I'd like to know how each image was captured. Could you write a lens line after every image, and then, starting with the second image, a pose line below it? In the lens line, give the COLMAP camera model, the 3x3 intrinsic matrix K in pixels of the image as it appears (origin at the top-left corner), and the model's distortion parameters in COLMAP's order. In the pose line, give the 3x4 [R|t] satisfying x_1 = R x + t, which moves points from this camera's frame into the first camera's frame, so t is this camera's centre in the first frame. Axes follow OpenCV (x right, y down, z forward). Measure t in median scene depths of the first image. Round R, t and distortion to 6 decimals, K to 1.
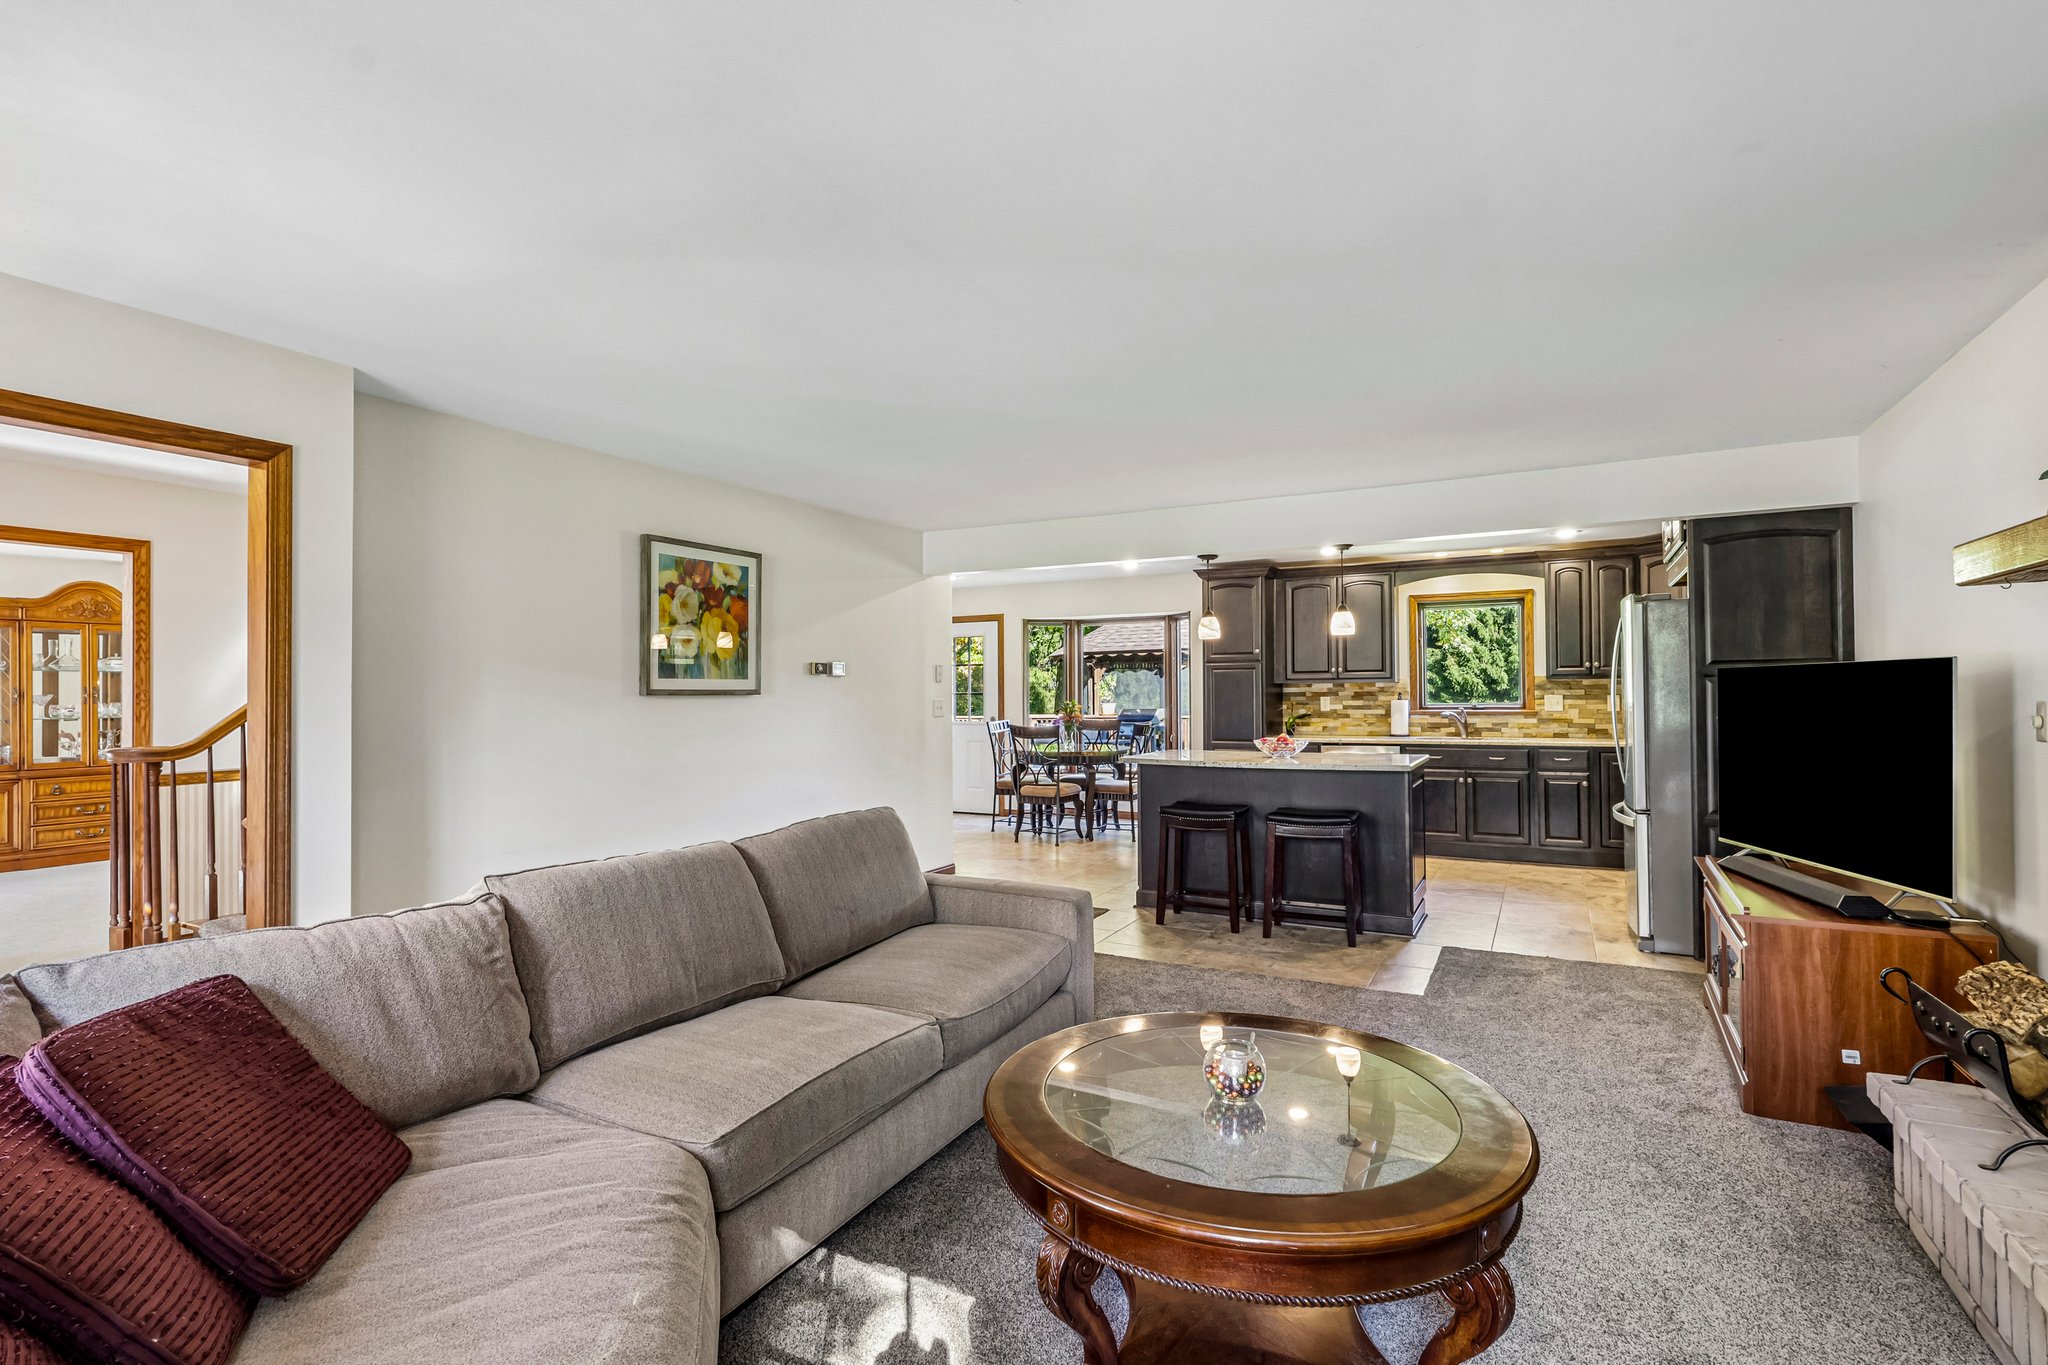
lens RADIAL K [[979.1, 0, 1036.3], [0, 979.1, 674.2], [0, 0, 1]] dist [-0.001014, 0.002613]
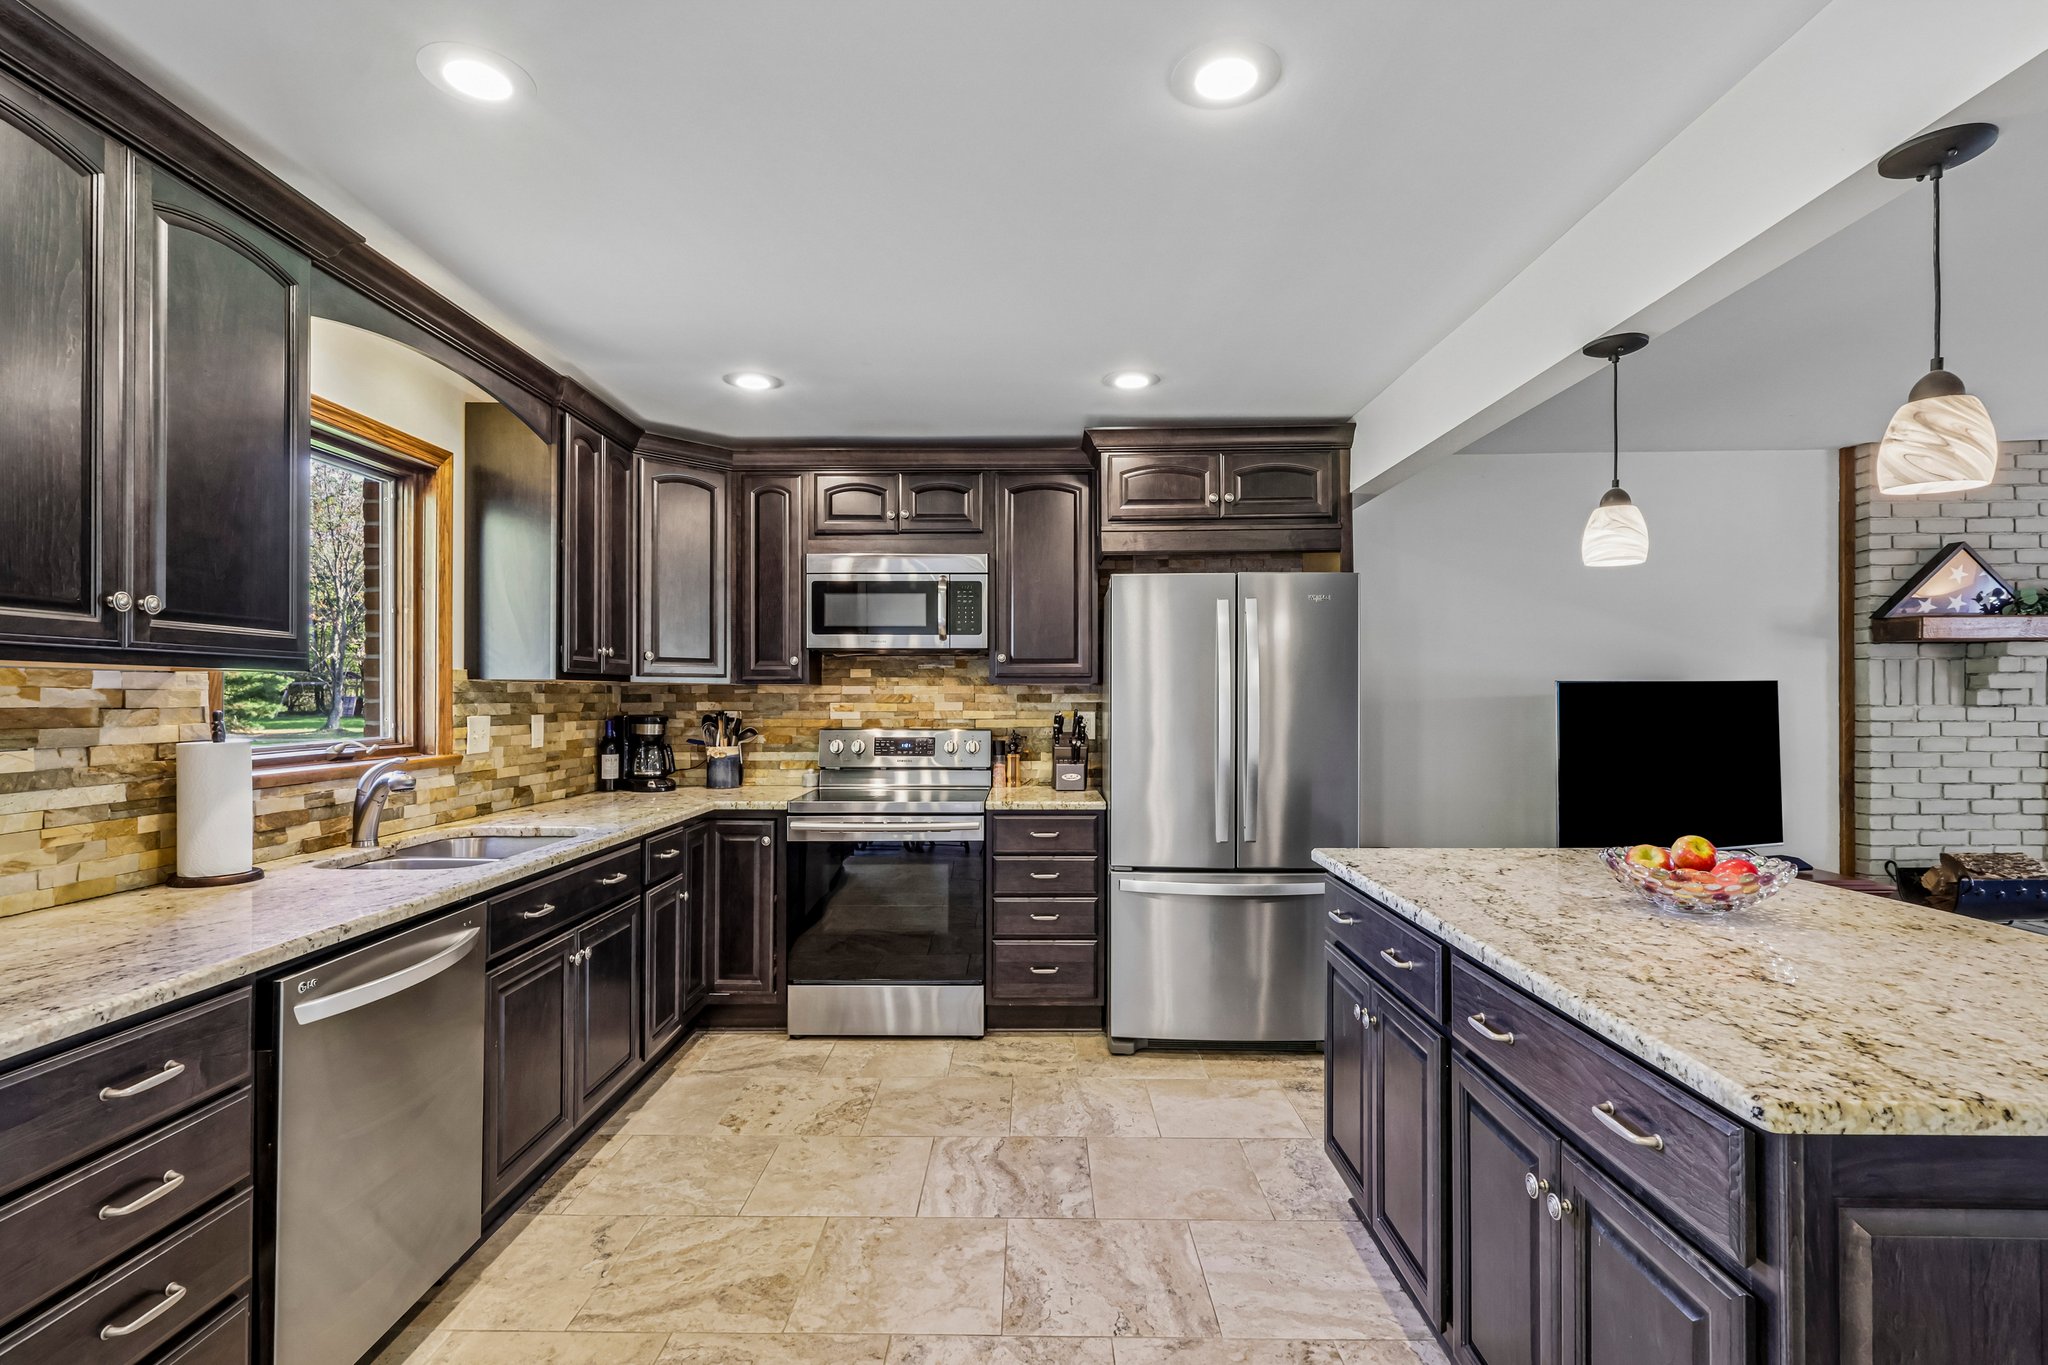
lens RADIAL K [[979.1, 0, 1029.5], [0, 979.1, 692.1], [0, 0, 1]] dist [-0.001014, 0.002613]
pose [[-0.460285, 0.014658, 0.887650, 0.040999], [-0.014489, 0.999606, -0.024020, 0.017215], [-0.887653, -0.023918, -0.459892, 0.952277]]
